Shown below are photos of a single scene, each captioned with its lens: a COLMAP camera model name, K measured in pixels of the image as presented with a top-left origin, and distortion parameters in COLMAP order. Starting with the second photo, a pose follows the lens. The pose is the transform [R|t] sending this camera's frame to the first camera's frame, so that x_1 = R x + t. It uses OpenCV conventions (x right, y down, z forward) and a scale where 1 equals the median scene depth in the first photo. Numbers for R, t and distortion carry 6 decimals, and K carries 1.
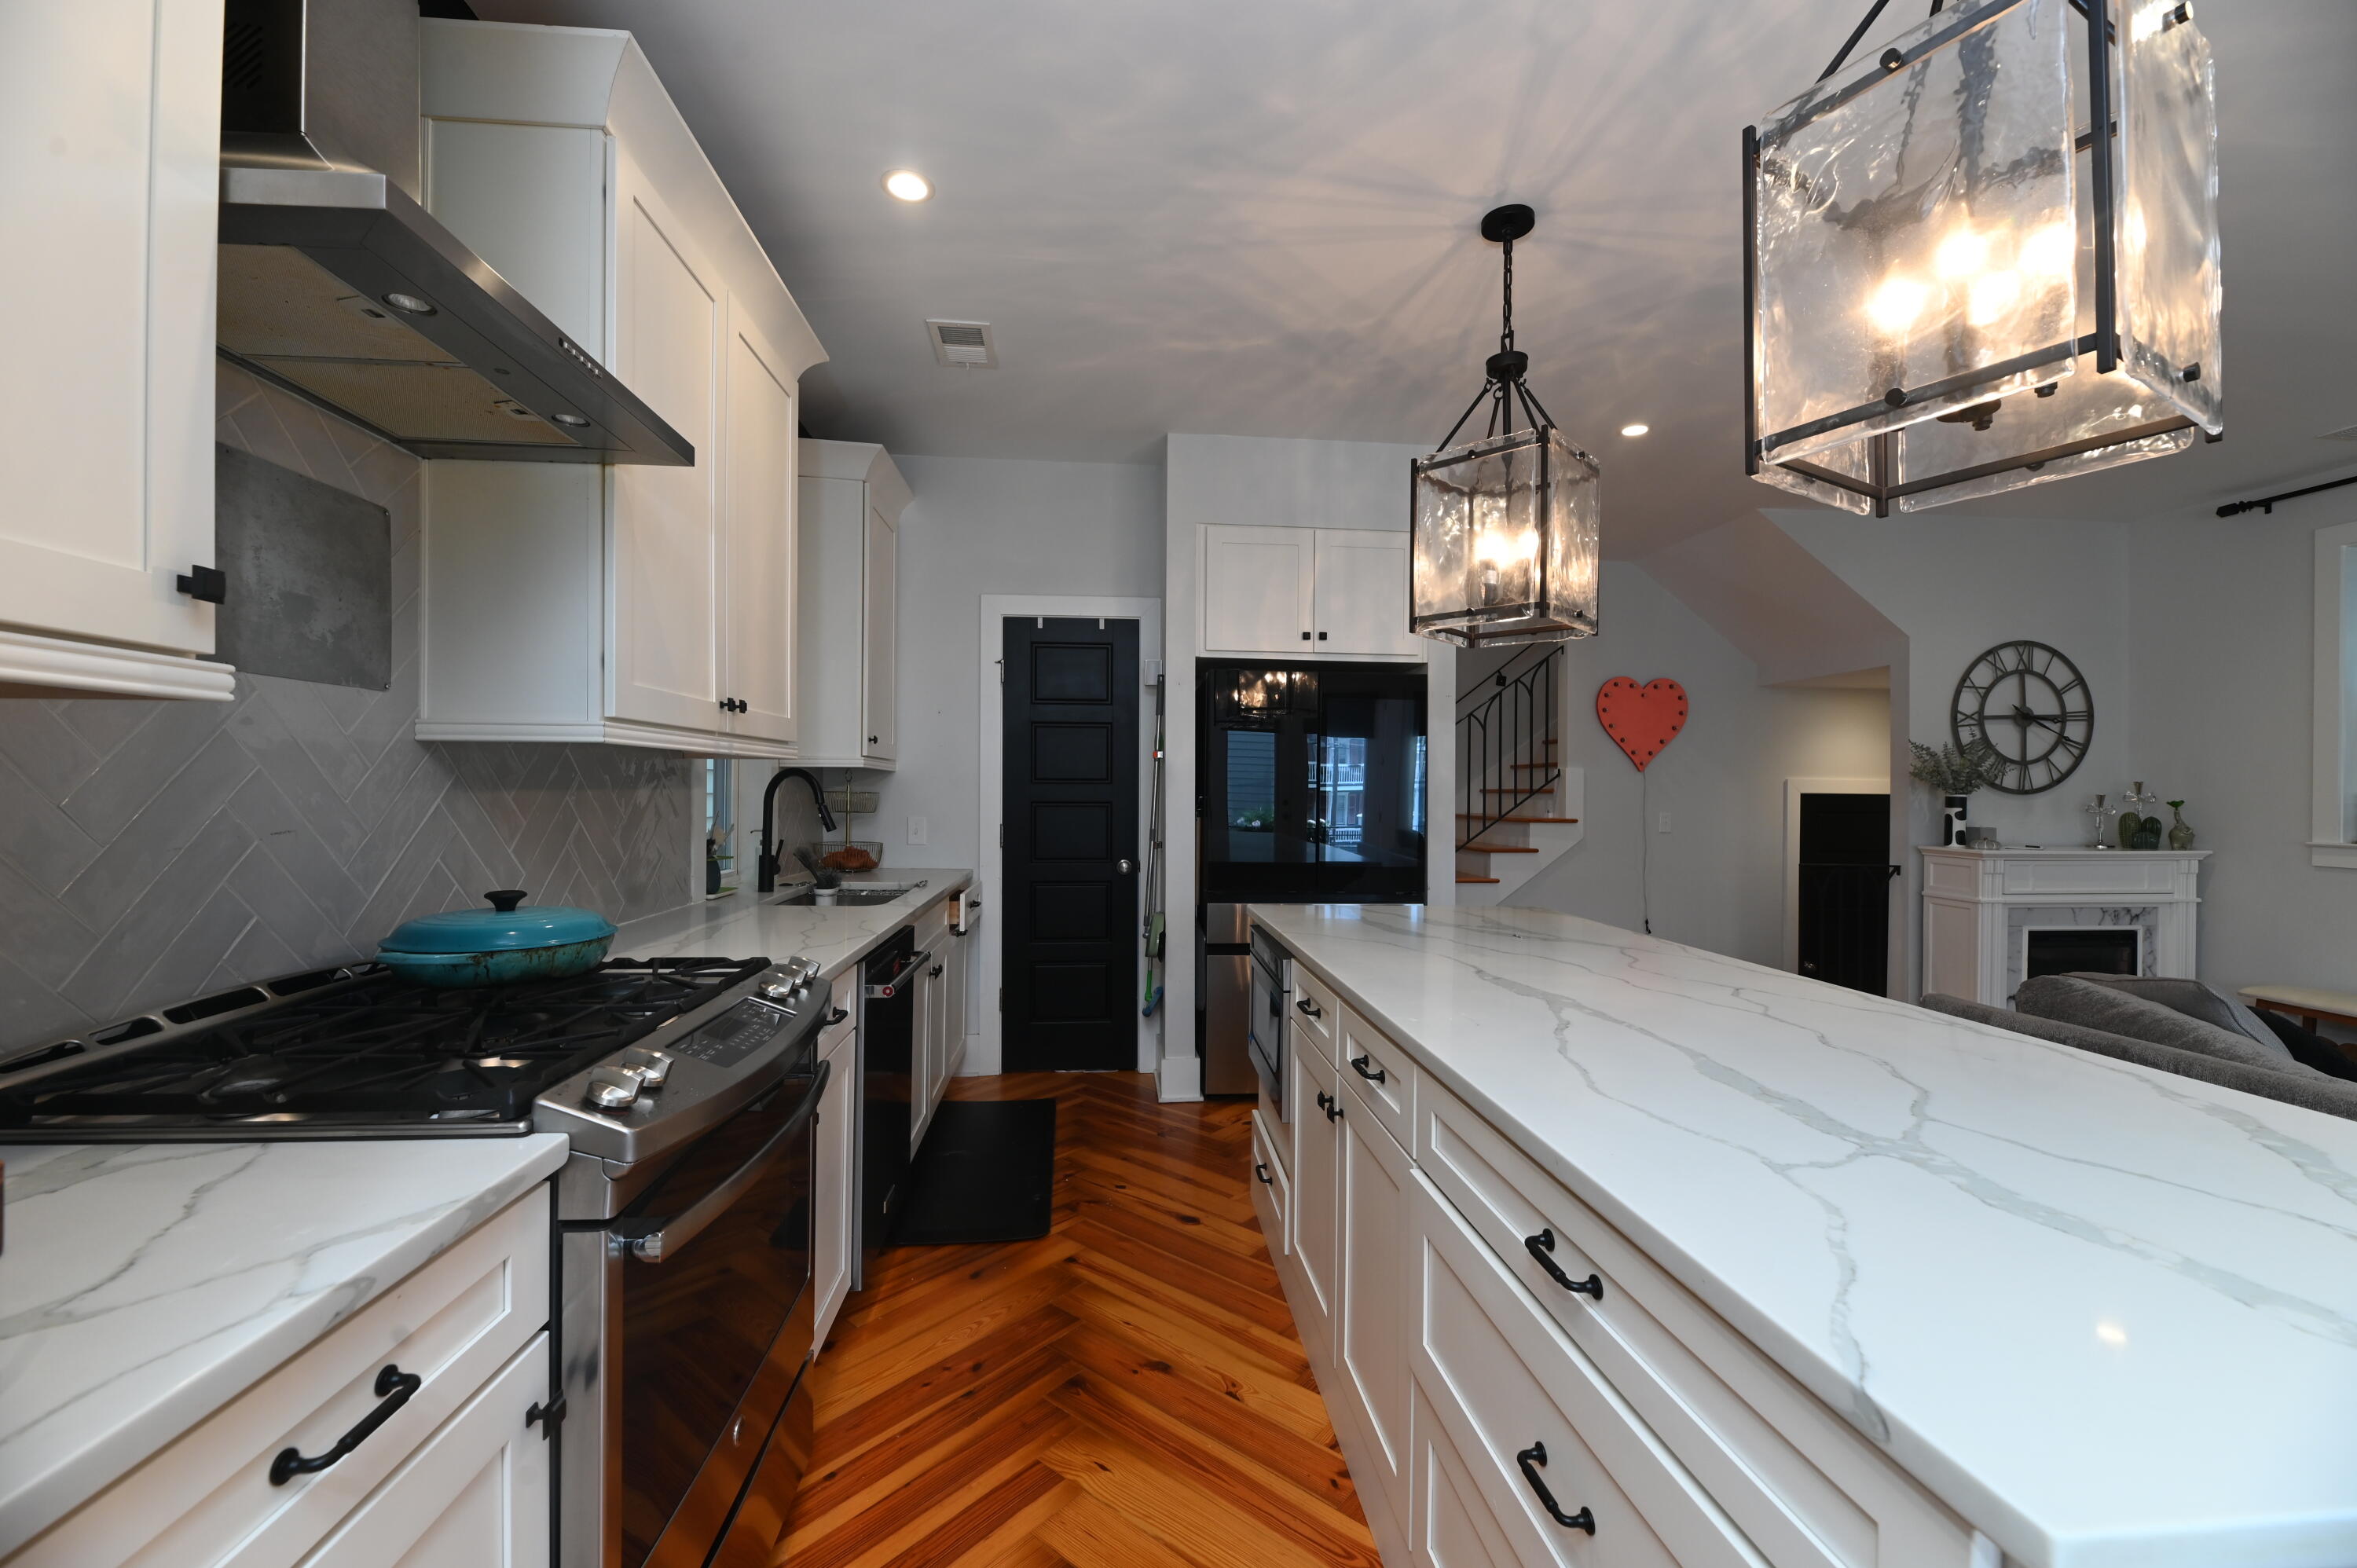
lens RADIAL K [[941.4, 0, 1179.1], [0, 941.4, 788.9], [0, 0, 1]] dist [0.001155, -0.003964]
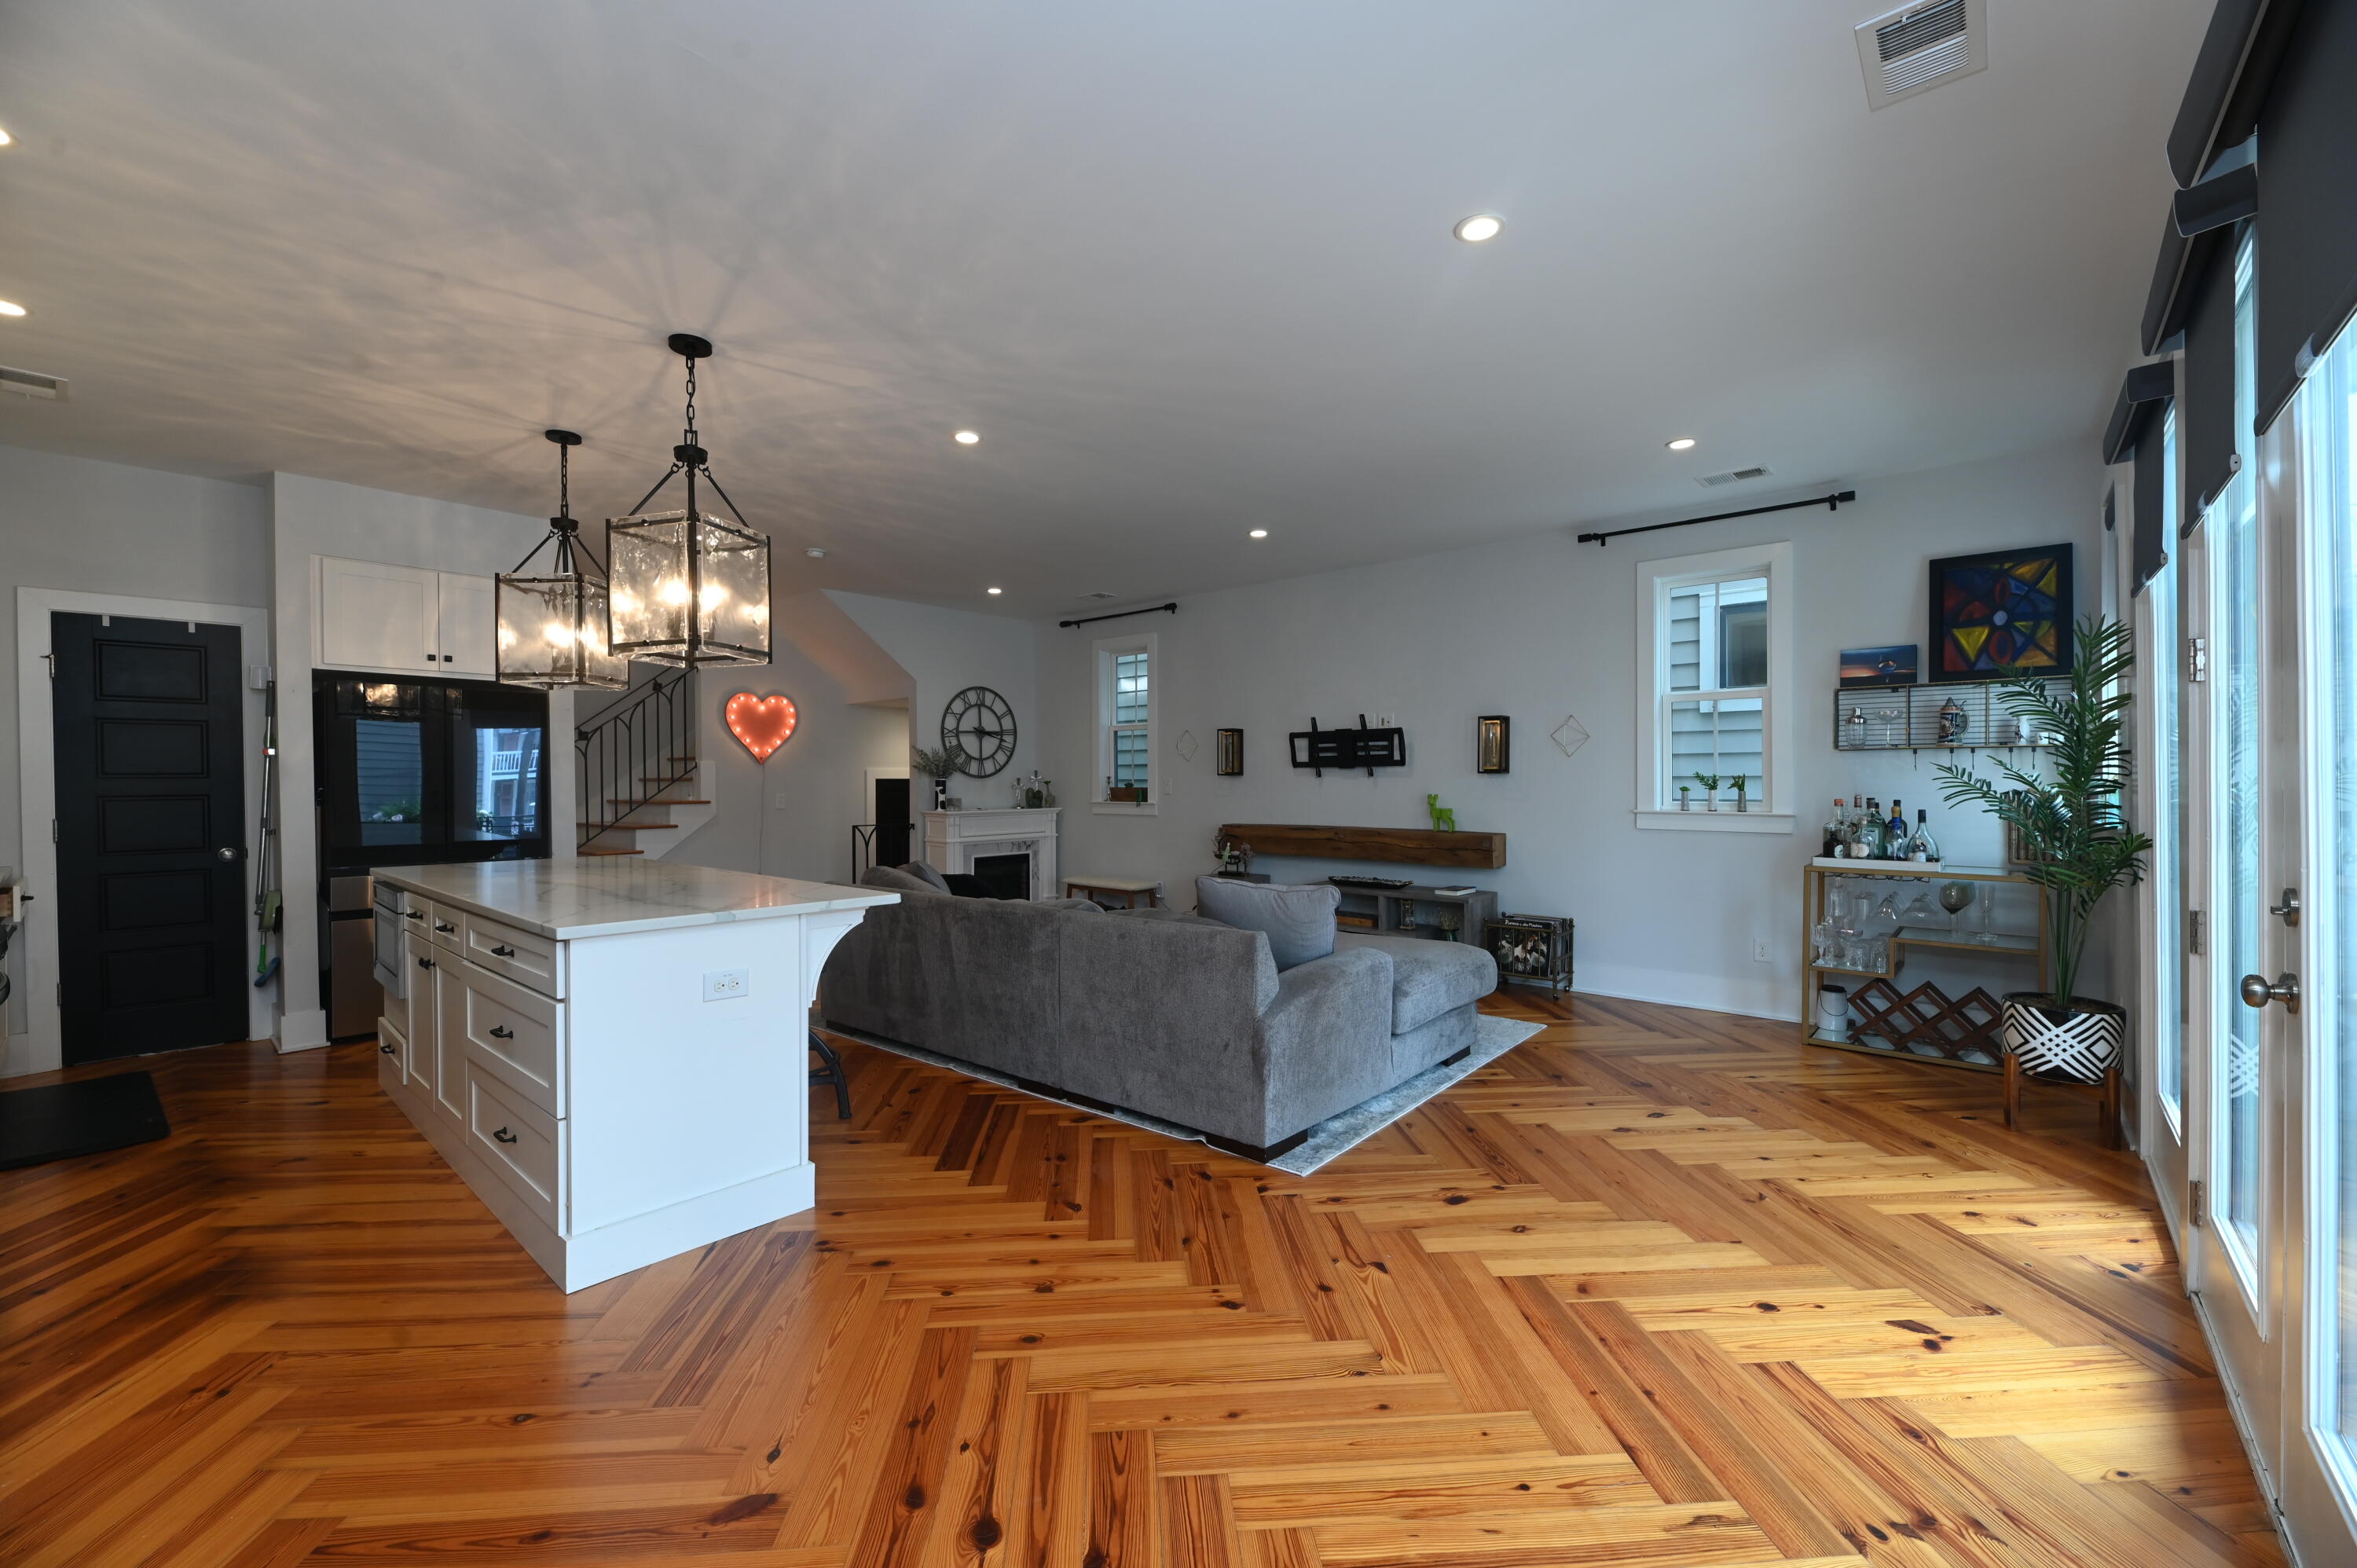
lens RADIAL K [[941.4, 0, 1182.4], [0, 941.4, 789.4], [0, 0, 1]] dist [0.001155, -0.003964]
pose [[0.718746, -0.019002, 0.695013, -0.015705], [0.008992, 0.999797, 0.018035, -0.001236], [-0.695214, -0.006713, 0.718771, -0.492669]]
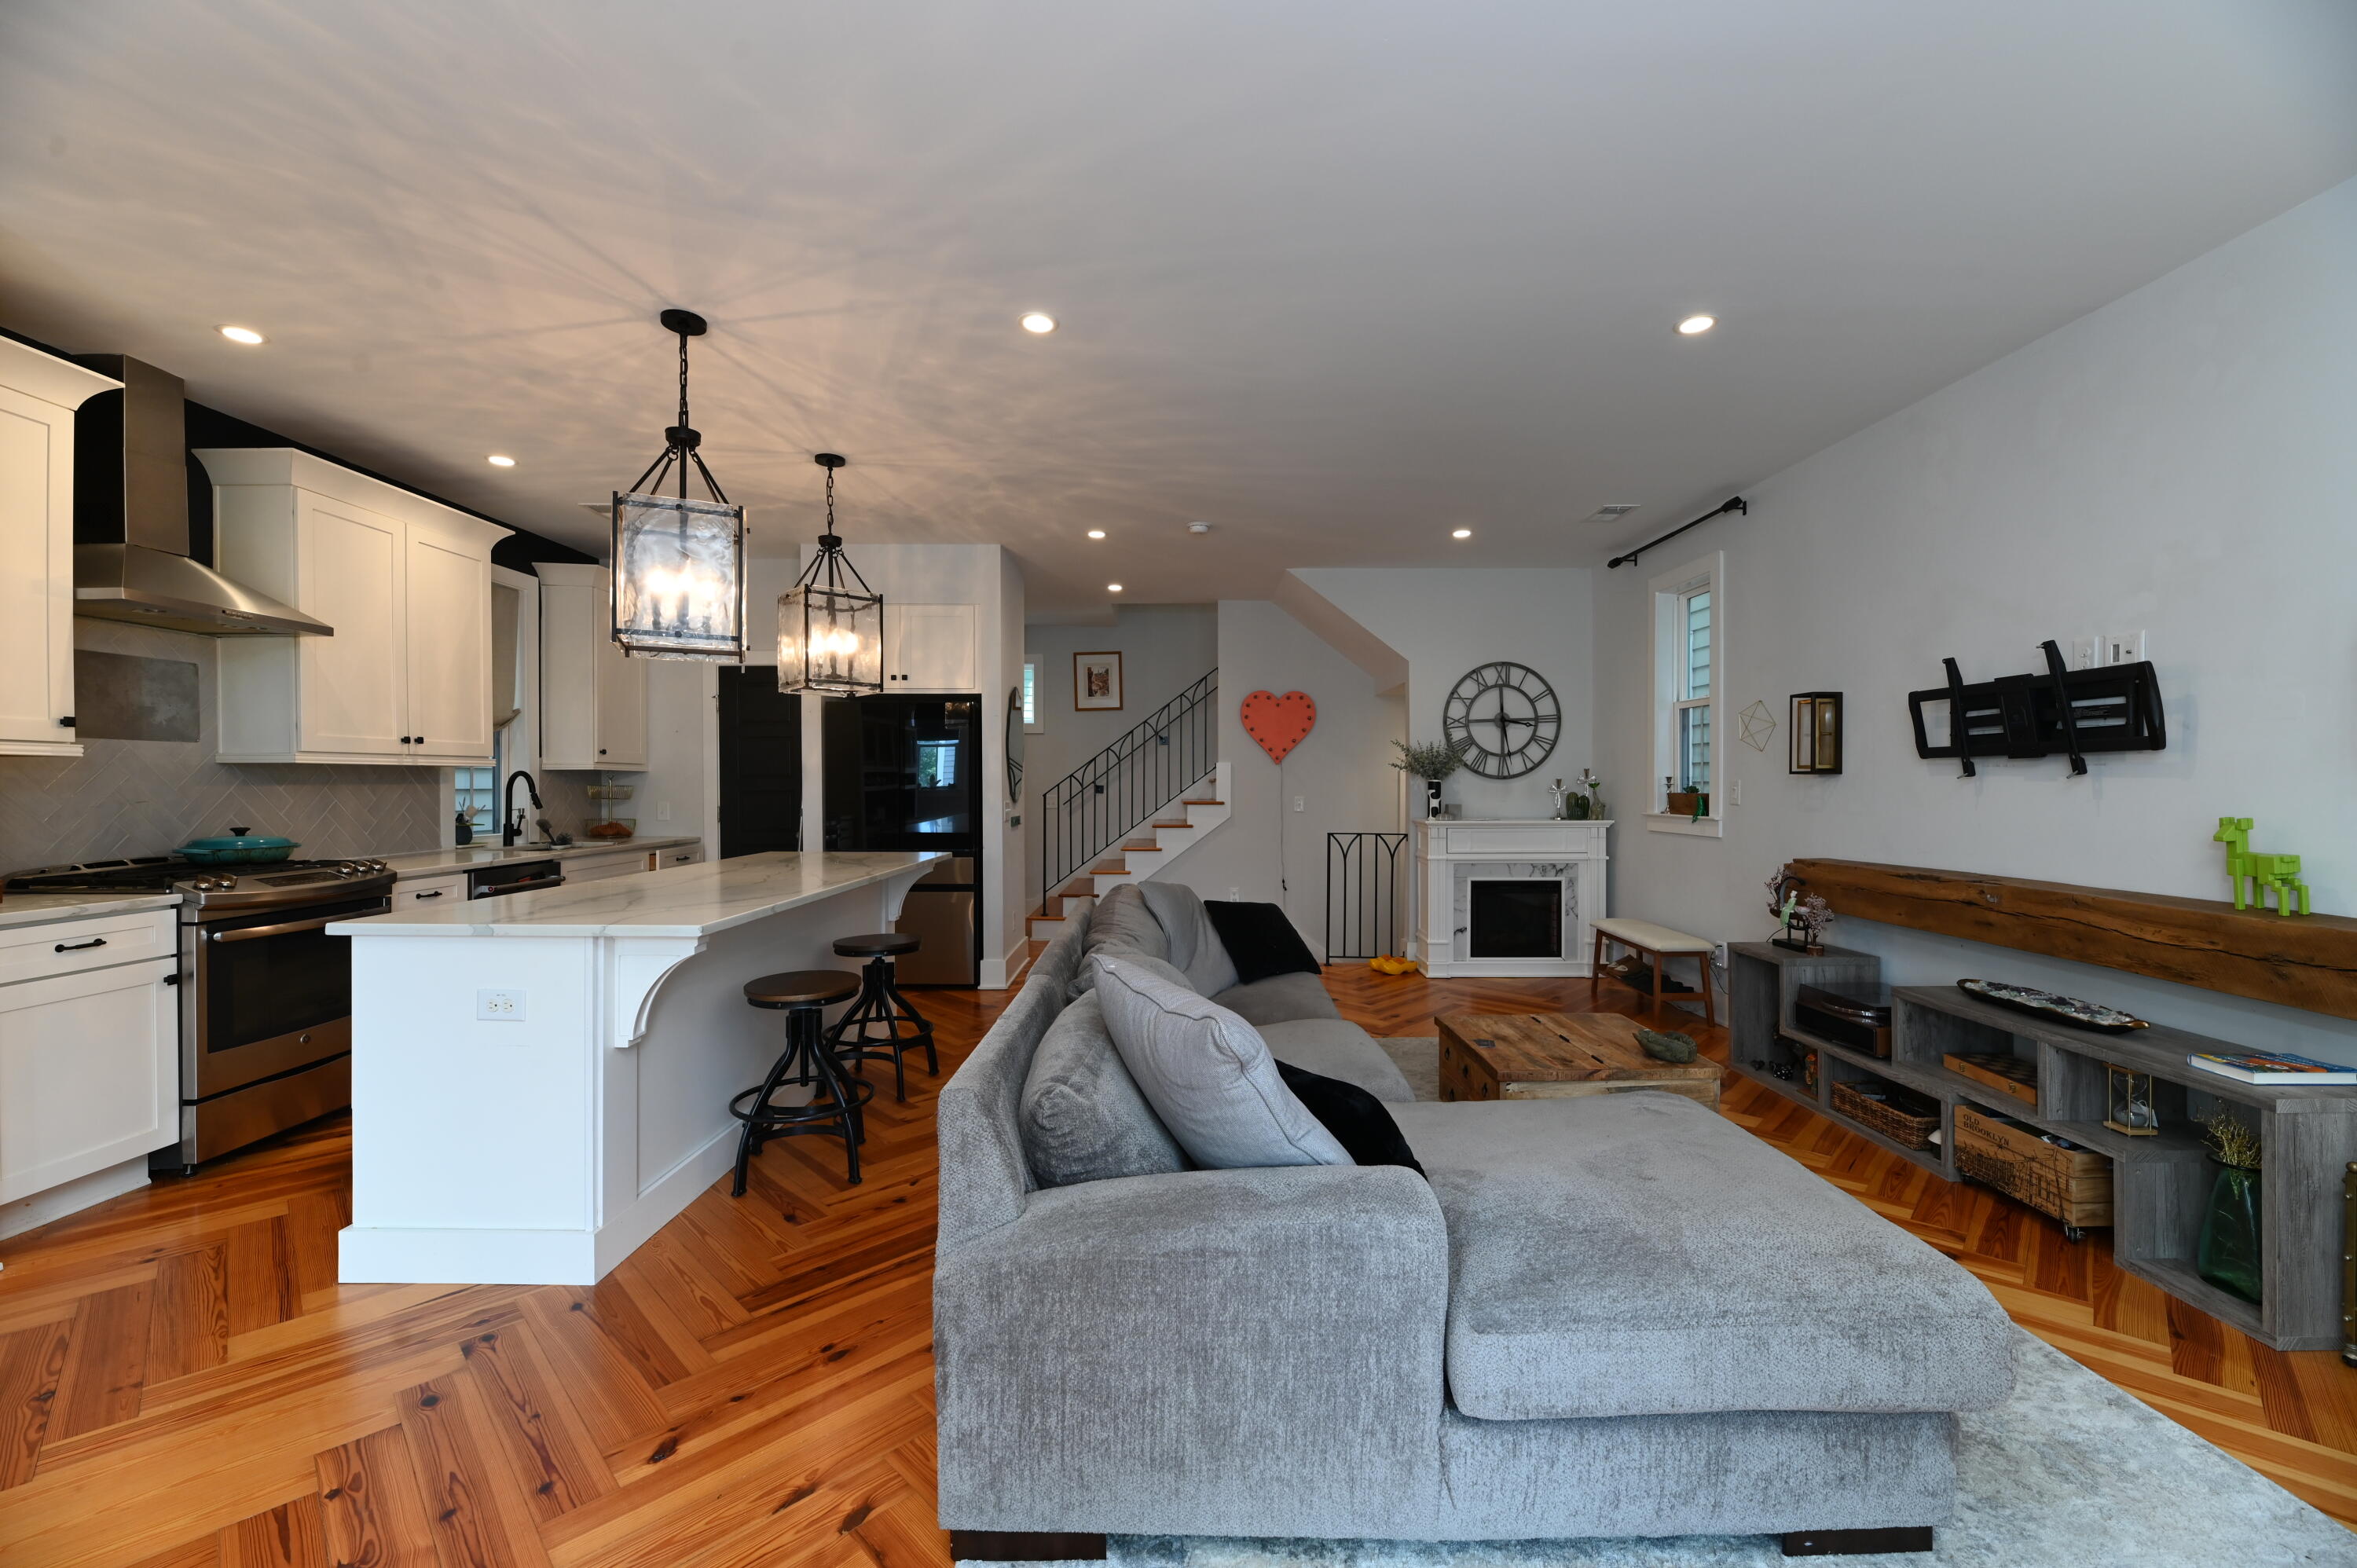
lens RADIAL K [[941.4, 0, 1181.0], [0, 941.4, 789.9], [0, 0, 1]] dist [0.001155, -0.003964]
pose [[0.996268, -0.009231, -0.085822, 0.600015], [0.009923, 0.999922, 0.007638, 0.006687], [0.085745, -0.008462, 0.996281, -0.371692]]
